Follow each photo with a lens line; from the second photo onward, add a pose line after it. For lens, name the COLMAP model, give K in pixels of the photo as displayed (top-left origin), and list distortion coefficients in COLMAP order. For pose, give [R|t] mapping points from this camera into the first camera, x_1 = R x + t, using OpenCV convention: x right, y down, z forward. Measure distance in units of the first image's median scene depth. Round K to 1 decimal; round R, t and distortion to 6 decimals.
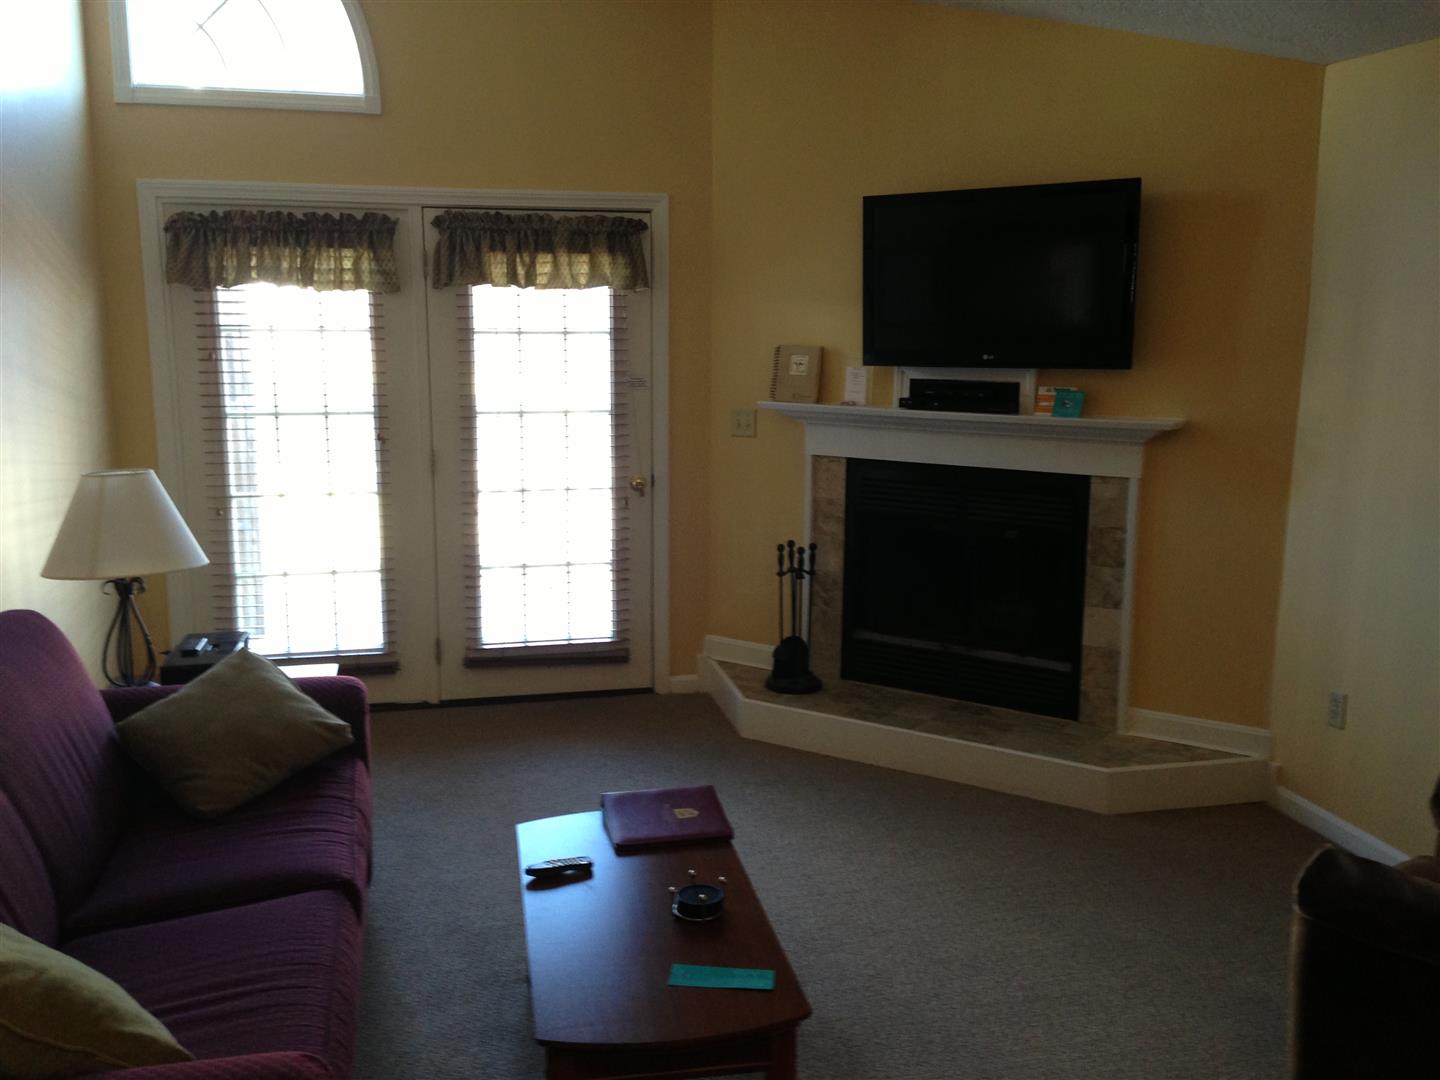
lens RADIAL K [[1296.9, 0, 720.0], [0, 1296.9, 540.0], [0, 0, 1]] dist [0.086040, -0.008284]
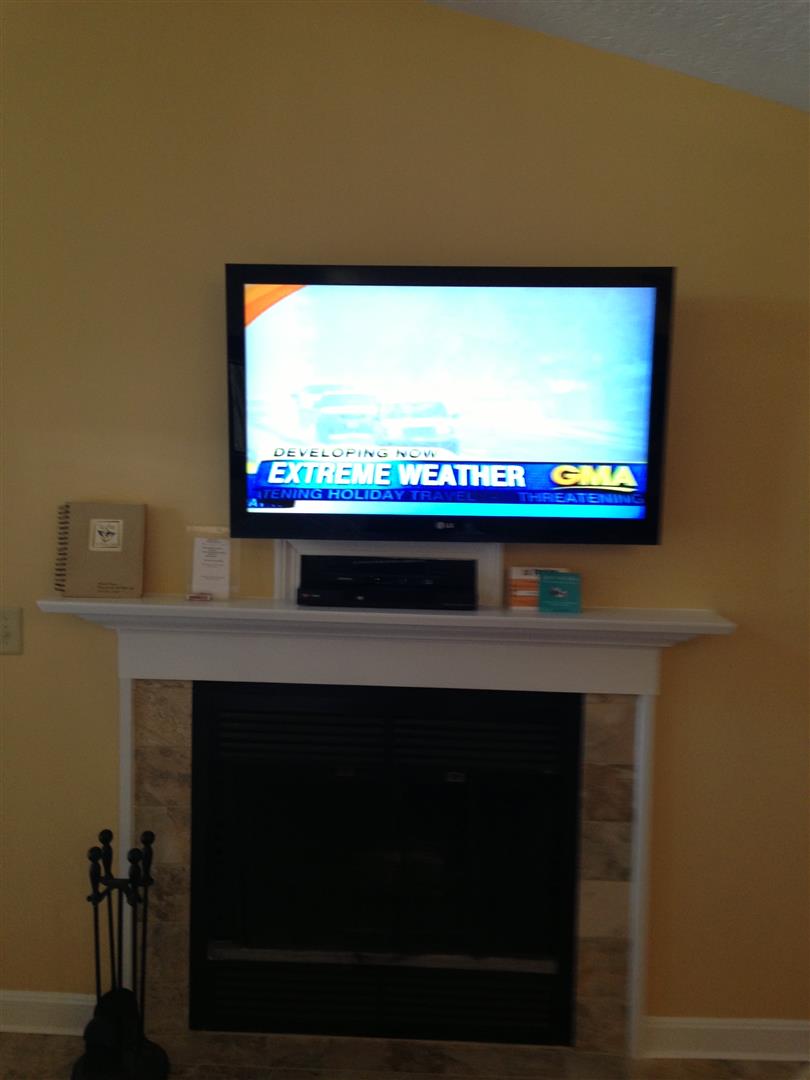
lens RADIAL K [[972.7, 0, 405.8], [0, 972.7, 565.9], [0, 0, 1]] dist [0.086040, -0.008284]
pose [[0.859765, -0.048793, 0.508354, -0.053178], [0.070849, 0.997196, -0.024111, -0.105149], [-0.505752, 0.056747, 0.860810, 0.570842]]
